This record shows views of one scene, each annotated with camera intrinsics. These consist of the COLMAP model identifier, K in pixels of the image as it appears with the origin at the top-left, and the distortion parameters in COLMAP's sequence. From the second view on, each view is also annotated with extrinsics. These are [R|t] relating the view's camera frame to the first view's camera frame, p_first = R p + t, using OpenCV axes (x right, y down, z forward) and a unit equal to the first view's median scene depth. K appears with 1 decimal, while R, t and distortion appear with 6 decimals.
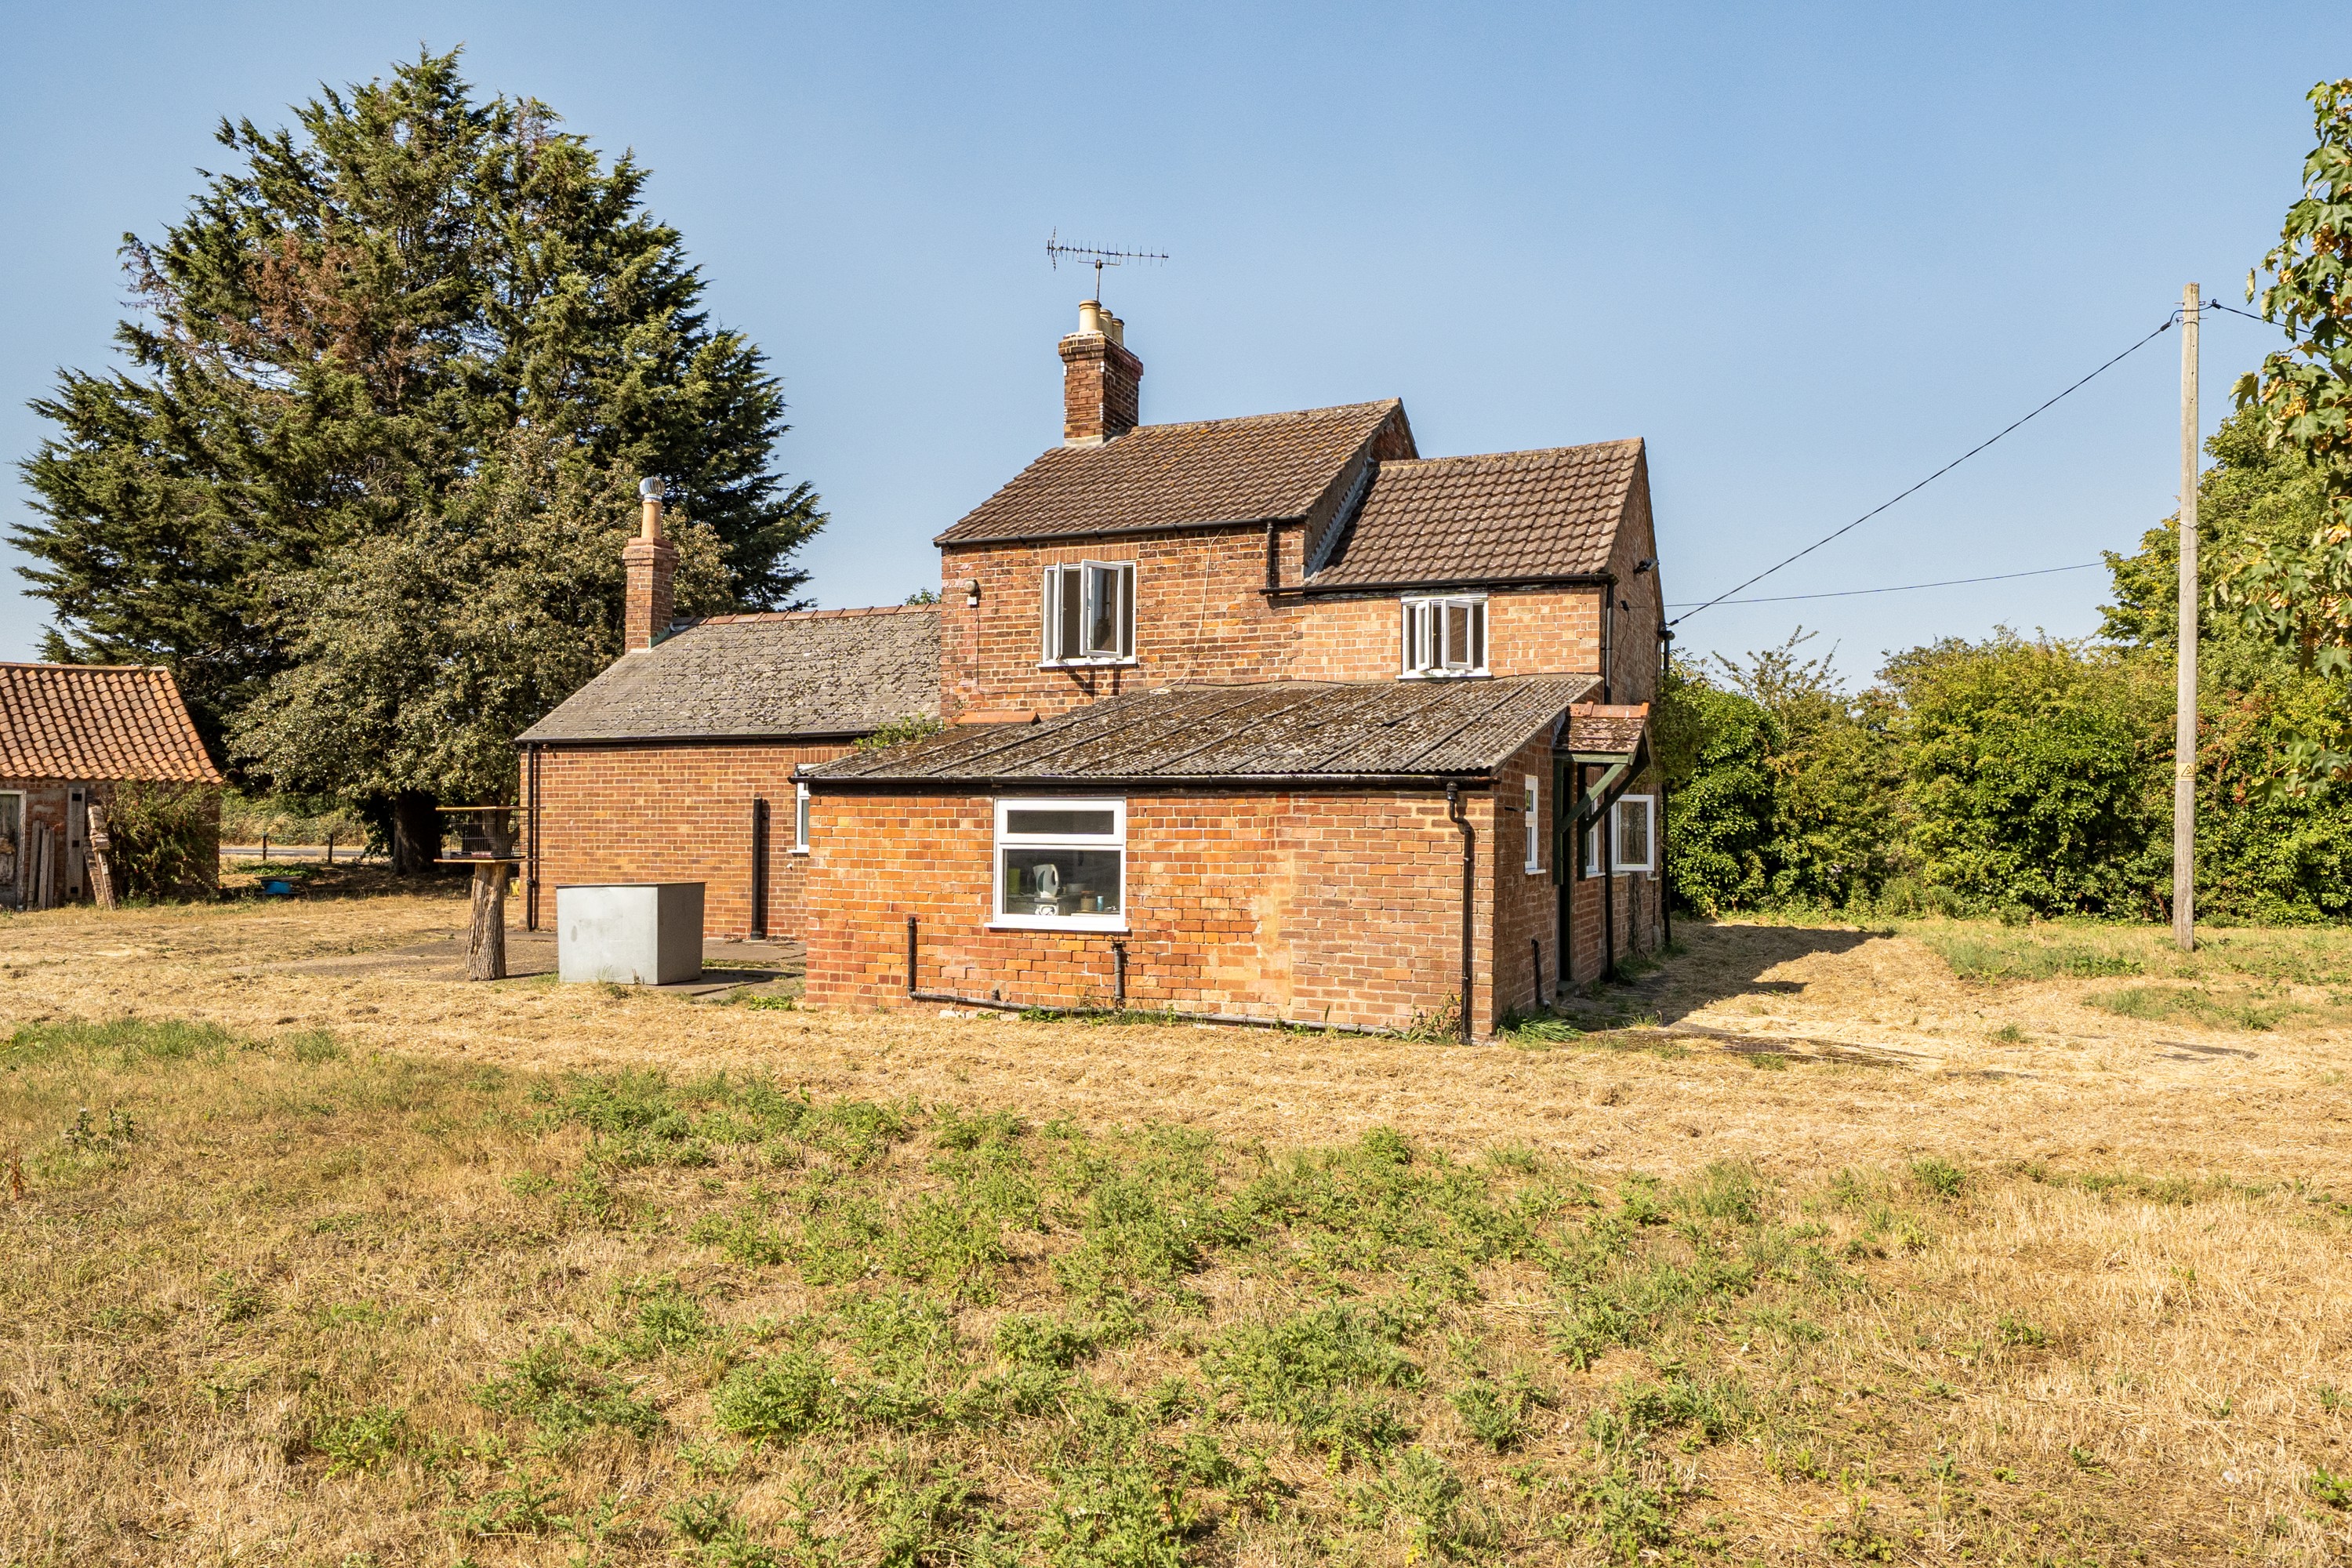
lens RADIAL K [[1435.9, 0, 1176.0], [0, 1435.9, 784.0], [0, 0, 1]] dist [0.002743, 0.002056]
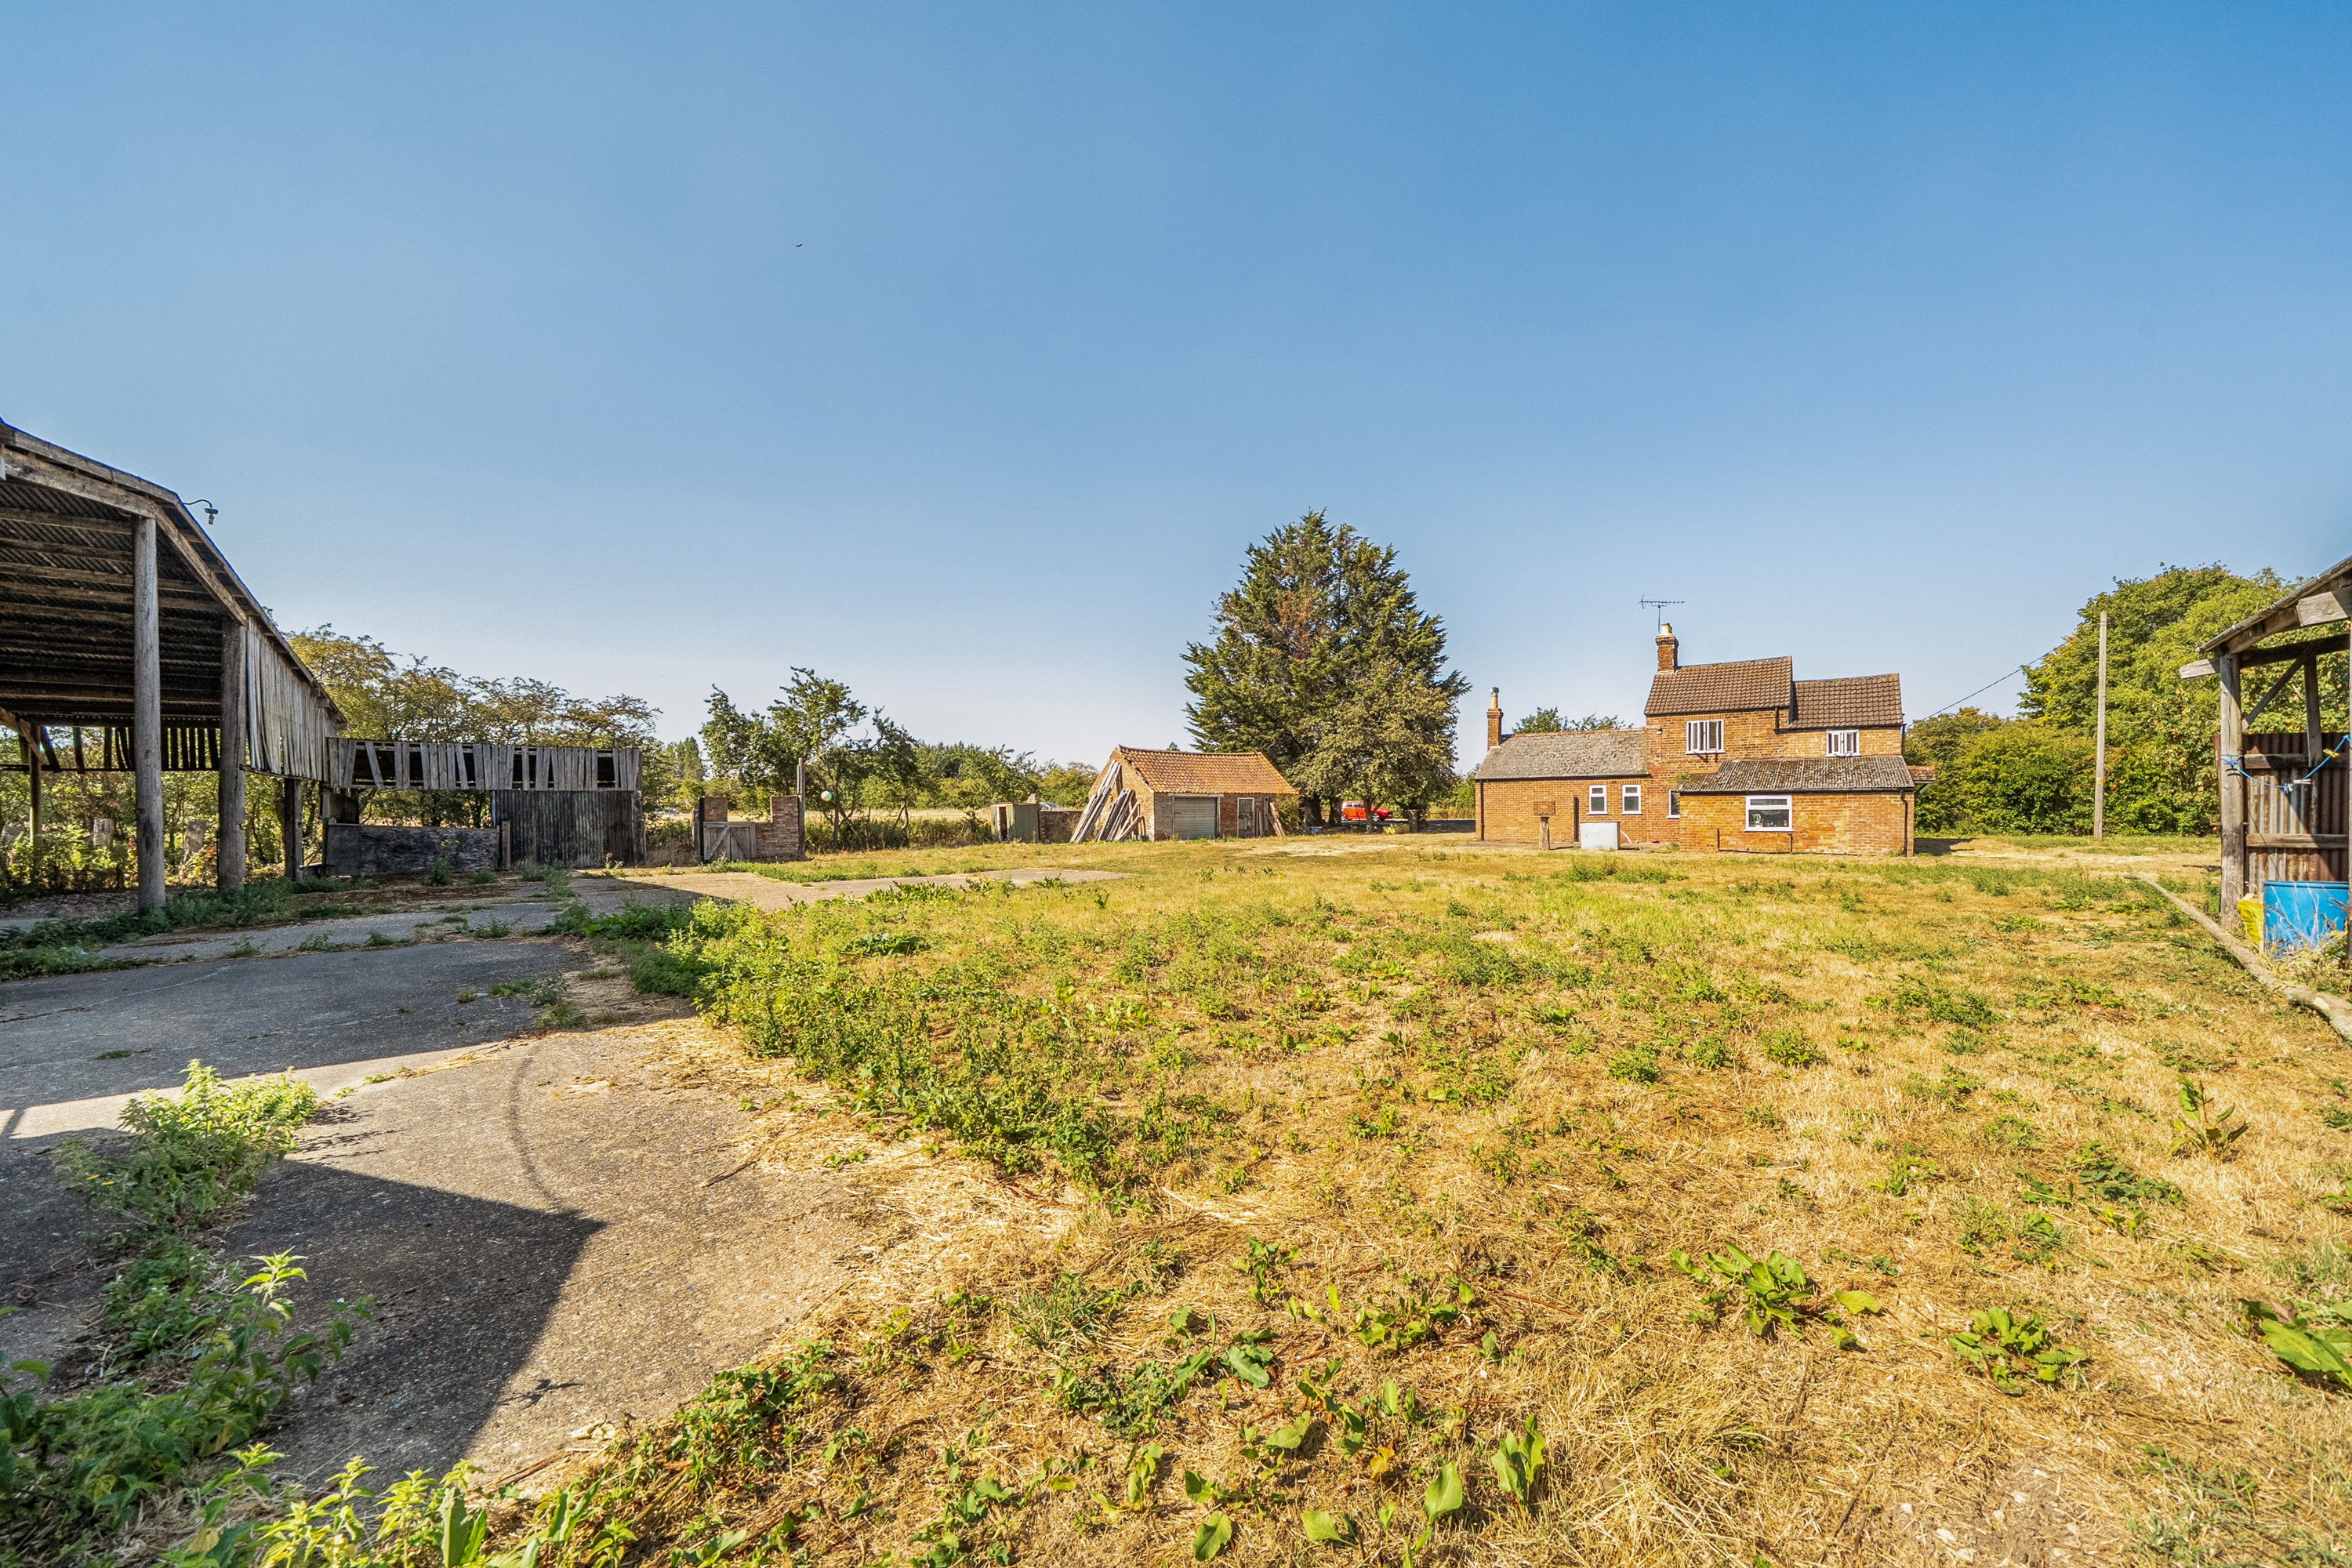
lens RADIAL K [[865.3, 0, 1180.6], [0, 865.3, 825.7], [0, 0, 1]] dist [-0.000629, -0.000056]
pose [[0.988063, -0.009328, -0.153769, -0.821200], [0.016830, 0.998727, 0.047559, -0.029714], [0.153129, -0.049580, 0.986962, -0.960102]]
